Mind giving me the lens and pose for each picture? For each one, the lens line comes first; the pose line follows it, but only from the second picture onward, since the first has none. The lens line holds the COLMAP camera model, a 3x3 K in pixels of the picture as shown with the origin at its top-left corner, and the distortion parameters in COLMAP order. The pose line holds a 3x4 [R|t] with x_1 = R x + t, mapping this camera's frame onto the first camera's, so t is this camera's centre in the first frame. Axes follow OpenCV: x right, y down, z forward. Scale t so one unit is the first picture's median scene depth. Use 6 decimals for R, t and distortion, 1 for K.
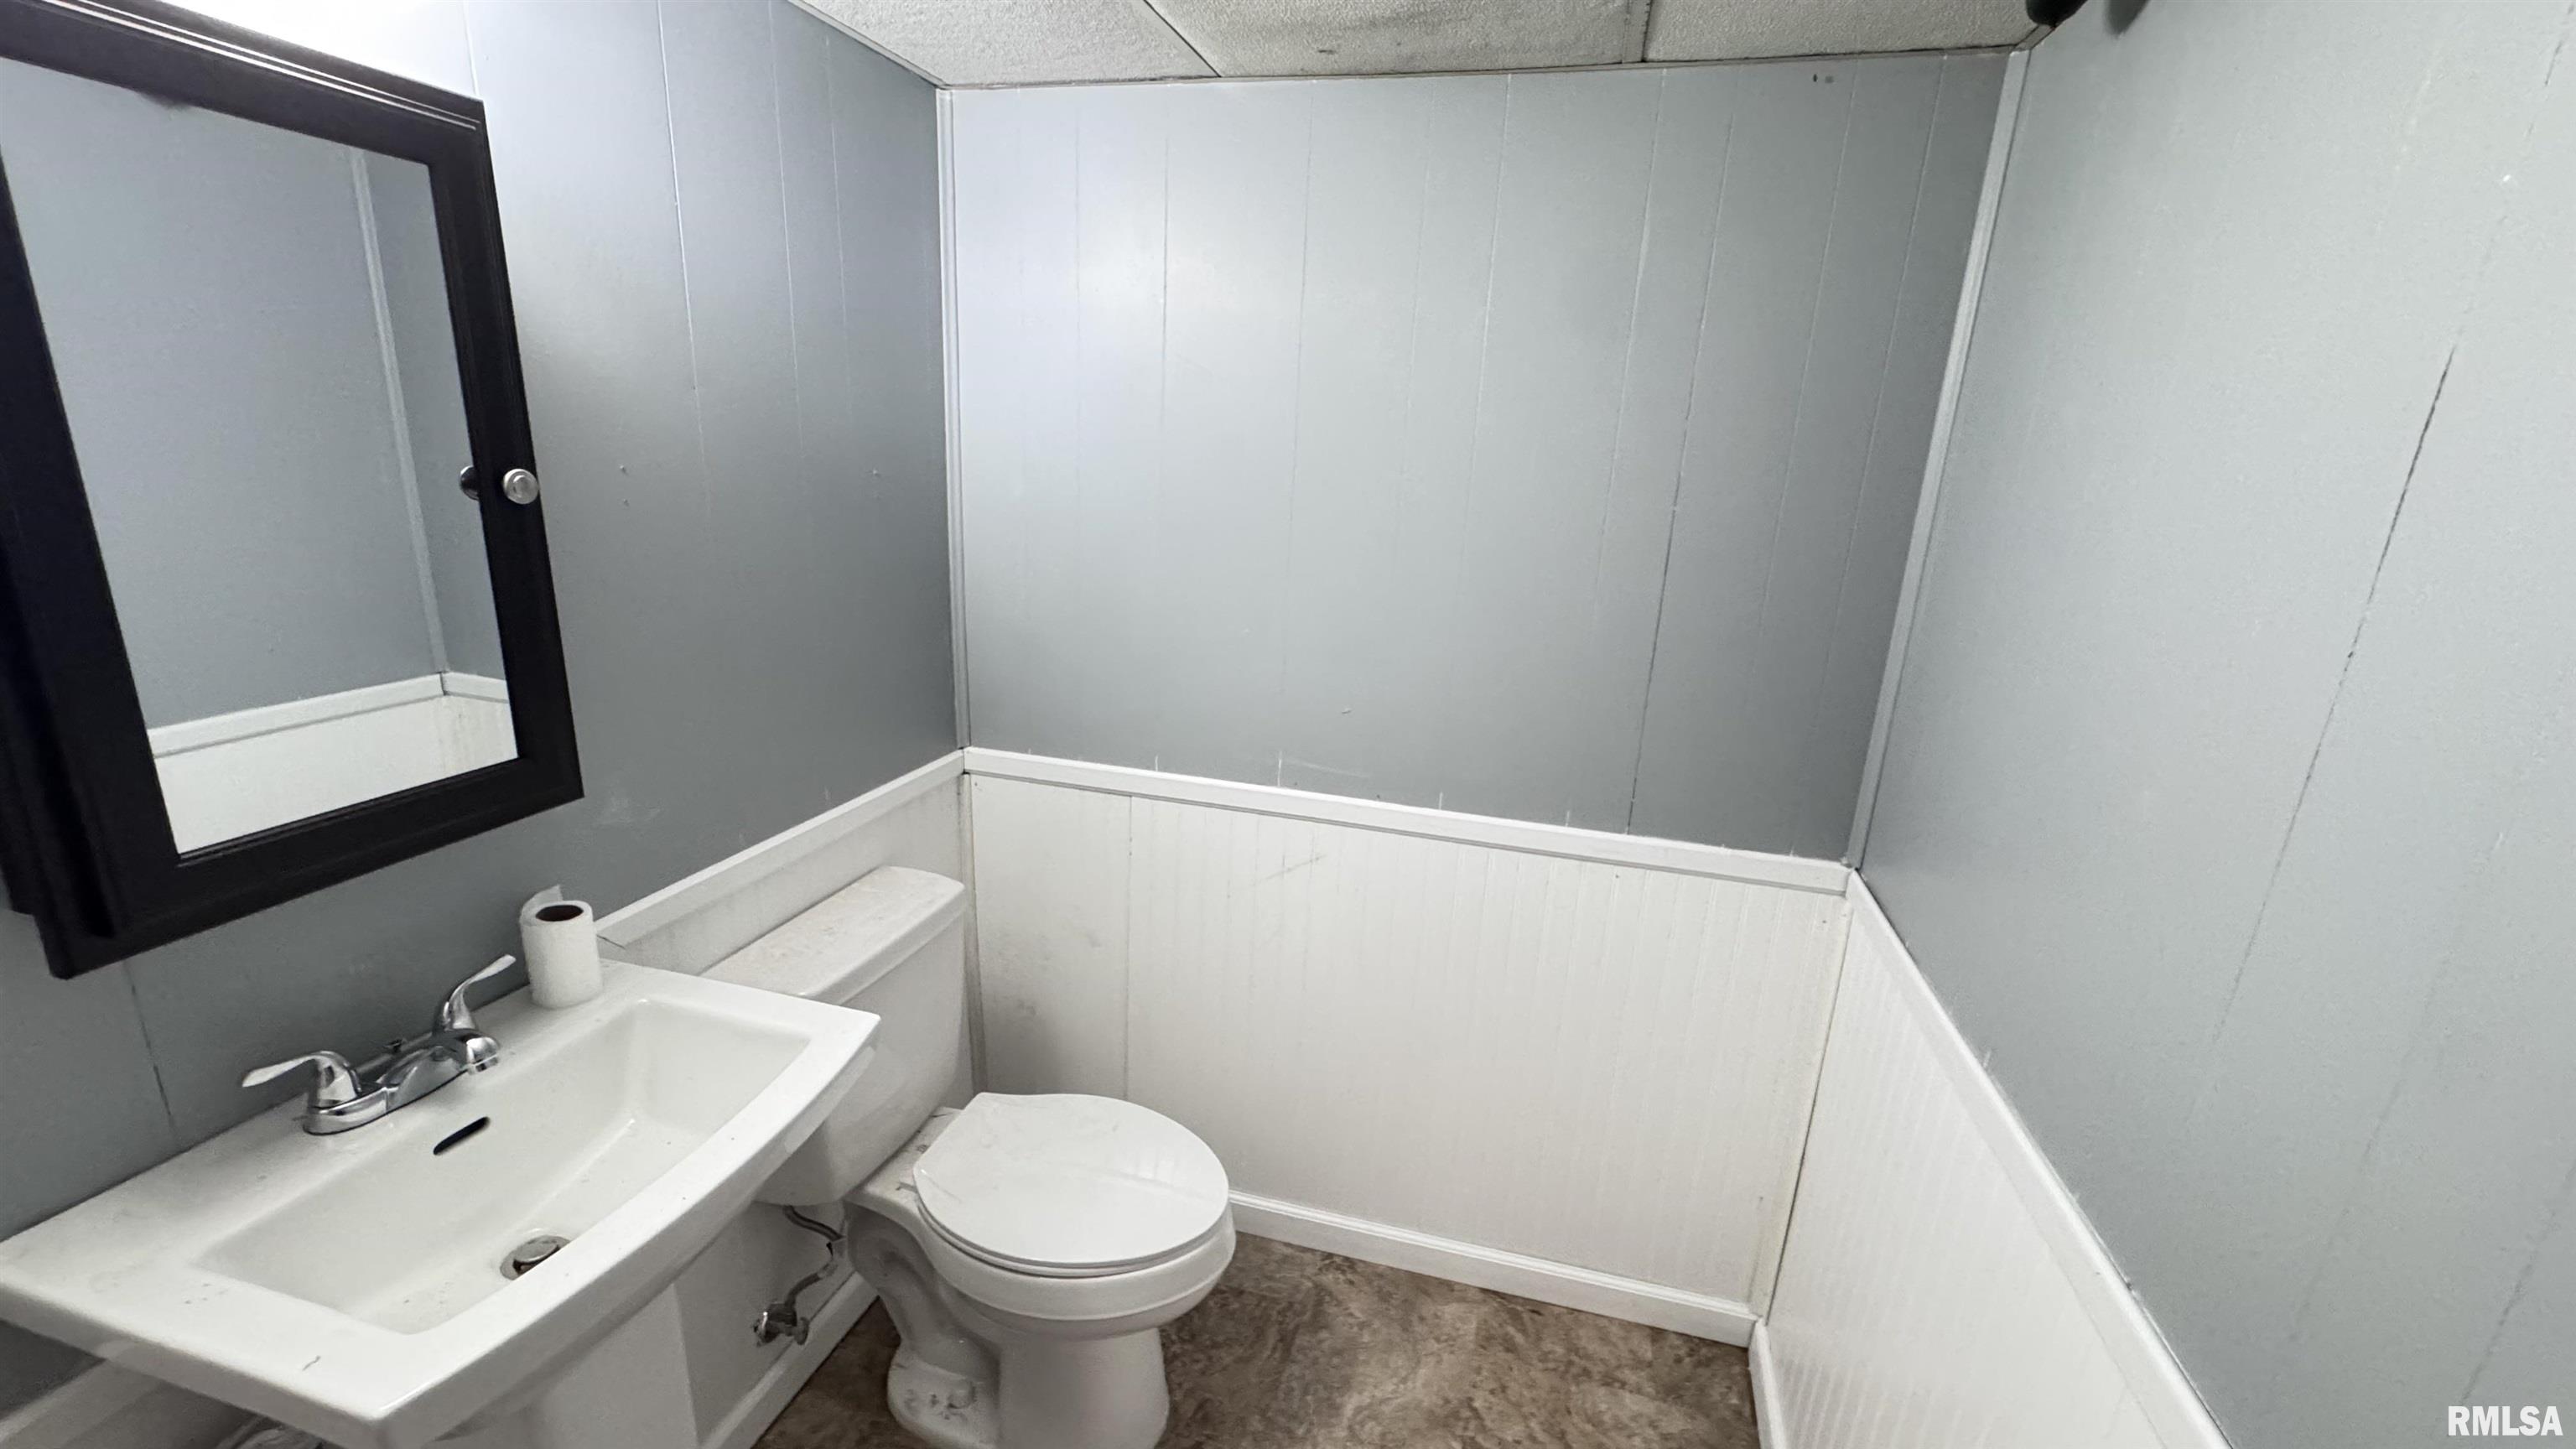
lens RADIAL K [[1020.3, 0, 1290.8], [0, 1020.3, 723.8], [0, 0, 1]] dist [-0.006623, 0.000623]
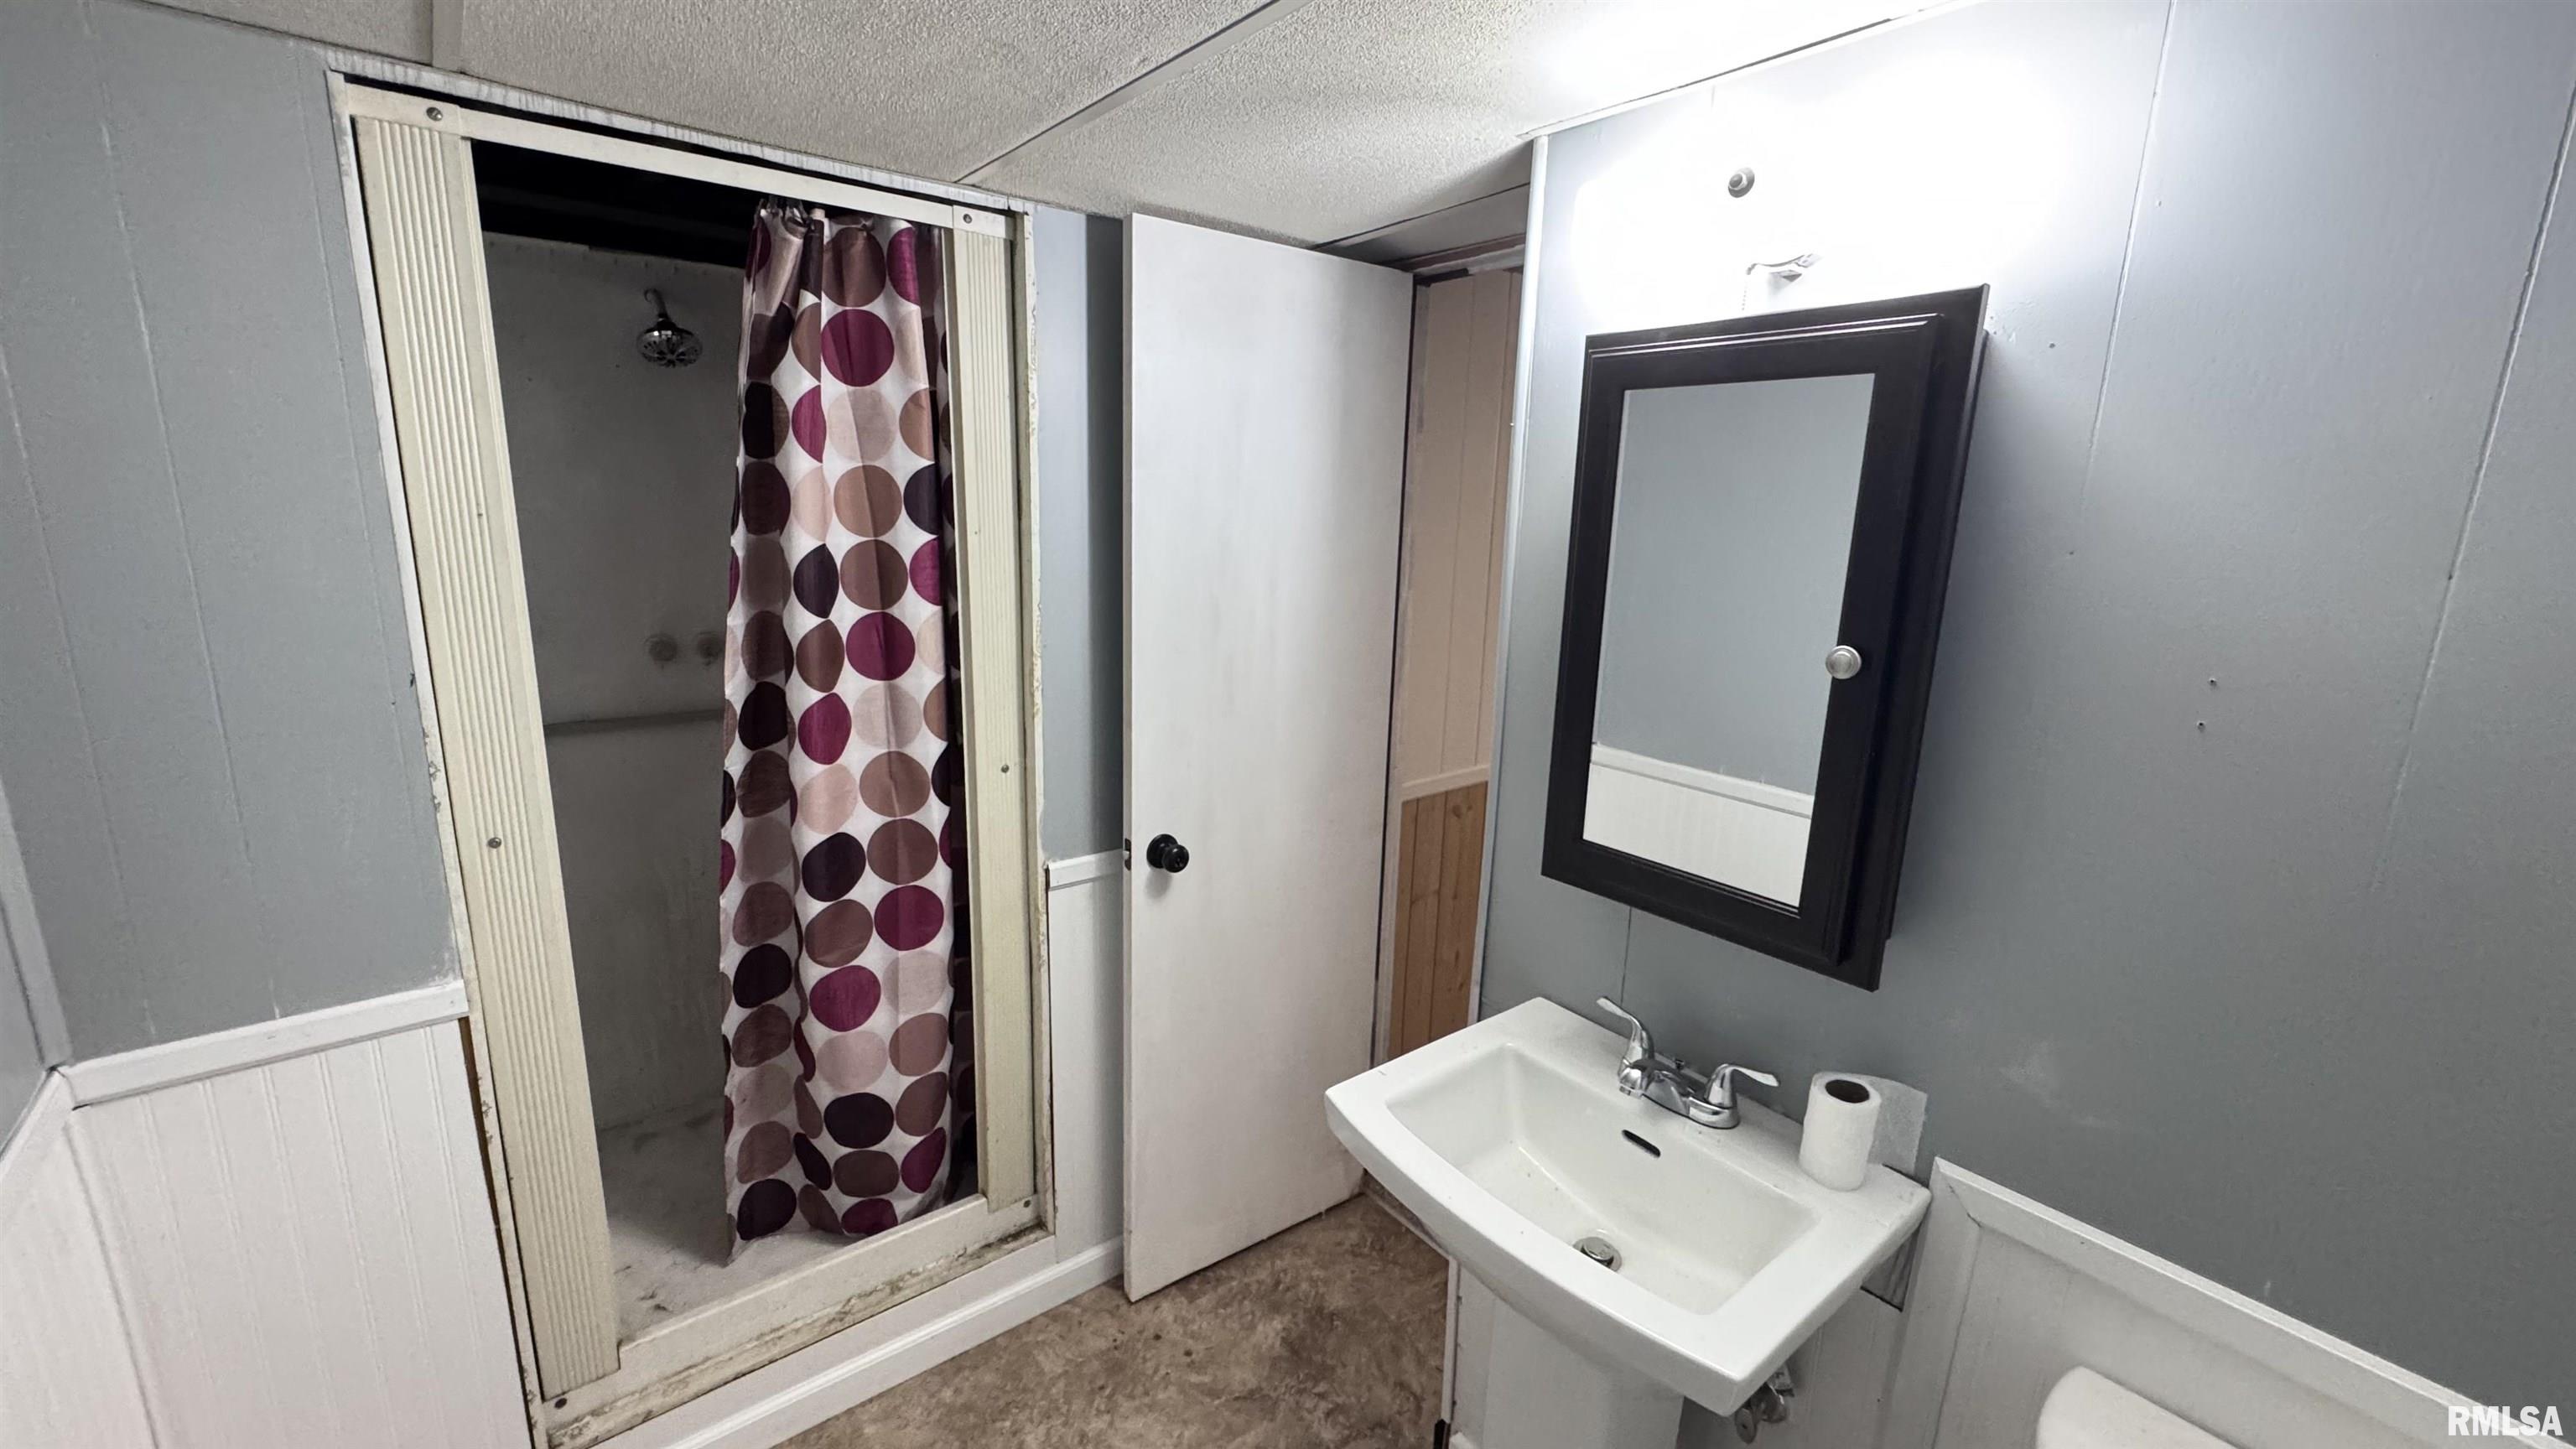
lens RADIAL K [[1020.3, 0, 1285.8], [0, 1020.3, 726.9], [0, 0, 1]] dist [-0.006623, 0.000623]
pose [[-0.597896, 0.102311, -0.795017, 0.397545], [-0.269009, 0.908688, 0.319249, -0.347826], [0.755085, 0.404745, -0.515779, 1.117190]]
